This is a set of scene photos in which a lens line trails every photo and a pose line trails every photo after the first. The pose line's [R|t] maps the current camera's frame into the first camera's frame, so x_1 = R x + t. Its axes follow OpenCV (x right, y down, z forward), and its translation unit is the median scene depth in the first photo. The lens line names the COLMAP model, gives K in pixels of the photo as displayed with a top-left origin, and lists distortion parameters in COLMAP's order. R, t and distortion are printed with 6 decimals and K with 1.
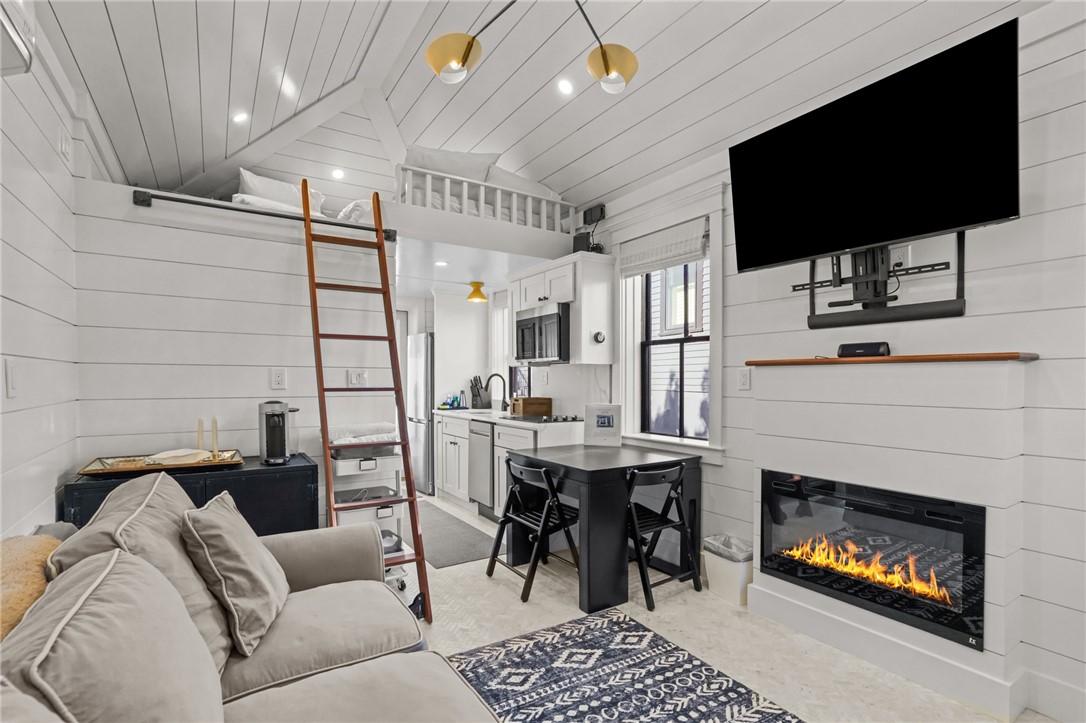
lens RADIAL K [[502.8, 0, 543.5], [0, 502.8, 390.5], [0, 0, 1]] dist [-0.023744, 0.010279]
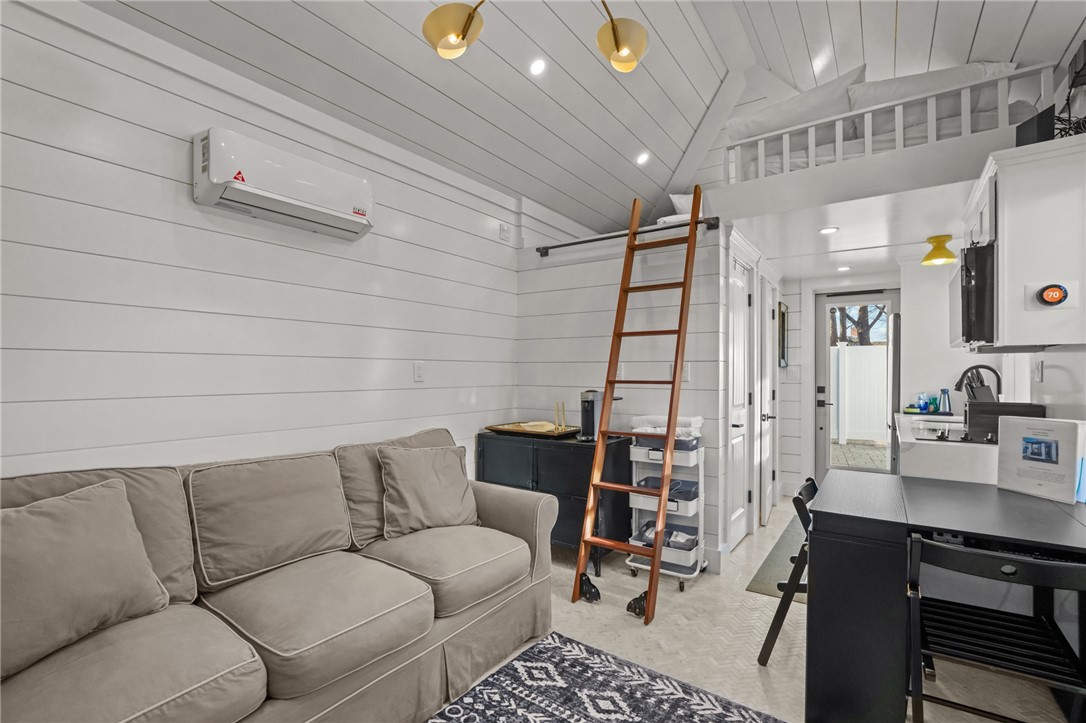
lens RADIAL K [[502.8, 0, 540.8], [0, 502.8, 373.0], [0, 0, 1]] dist [-0.023744, 0.010279]
pose [[0.377061, -0.001375, -0.926188, 0.393446], [-0.022666, 0.999686, -0.010712, -0.003753], [0.925911, 0.025032, 0.376911, 0.289329]]
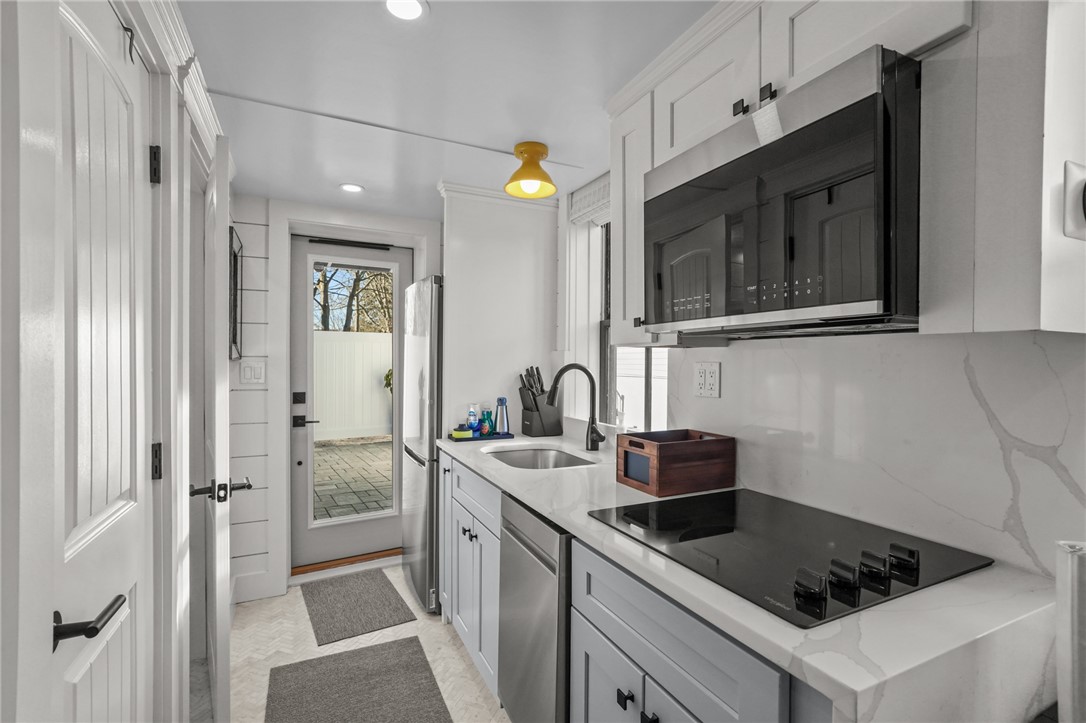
lens RADIAL K [[502.8, 0, 545.4], [0, 502.8, 362.8], [0, 0, 1]] dist [-0.023744, 0.010279]
pose [[0.991230, 0.006137, -0.132008, -0.083727], [-0.008743, 0.999778, -0.019170, -0.034521], [0.131861, 0.020156, 0.991063, 0.767638]]
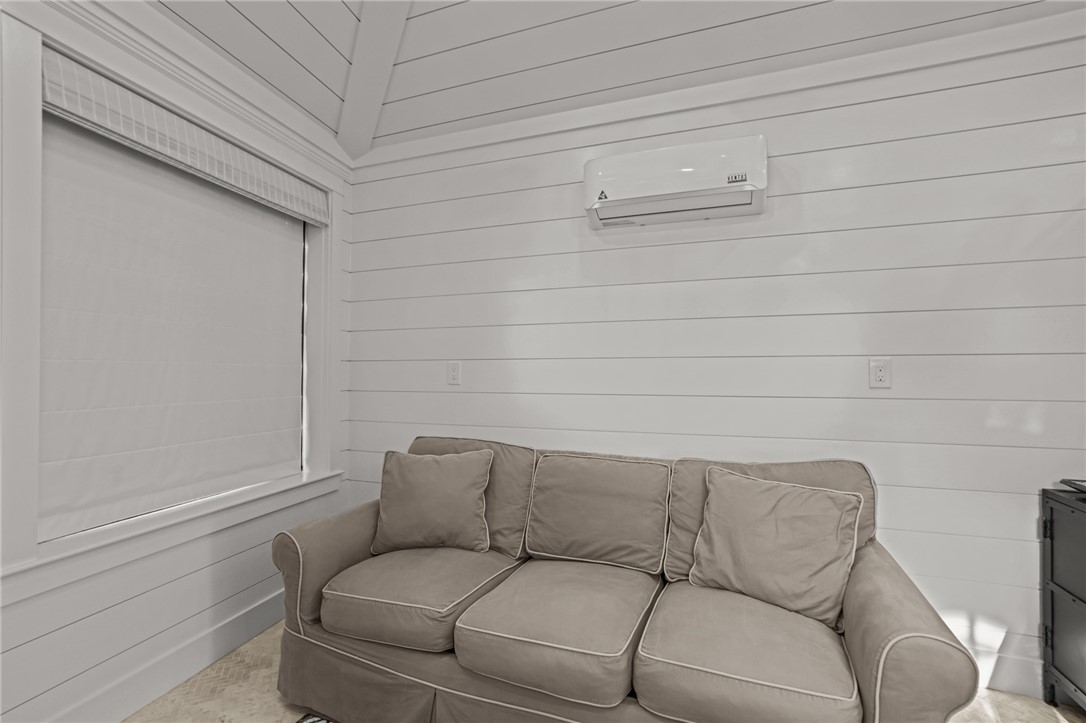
lens RADIAL K [[502.8, 0, 538.9], [0, 502.8, 368.2], [0, 0, 1]] dist [-0.023744, 0.010279]
pose [[-0.803286, -0.013220, -0.595446, 0.182036], [-0.019288, 0.999807, 0.003823, -0.010486], [0.595281, 0.014556, -0.803386, 0.625574]]
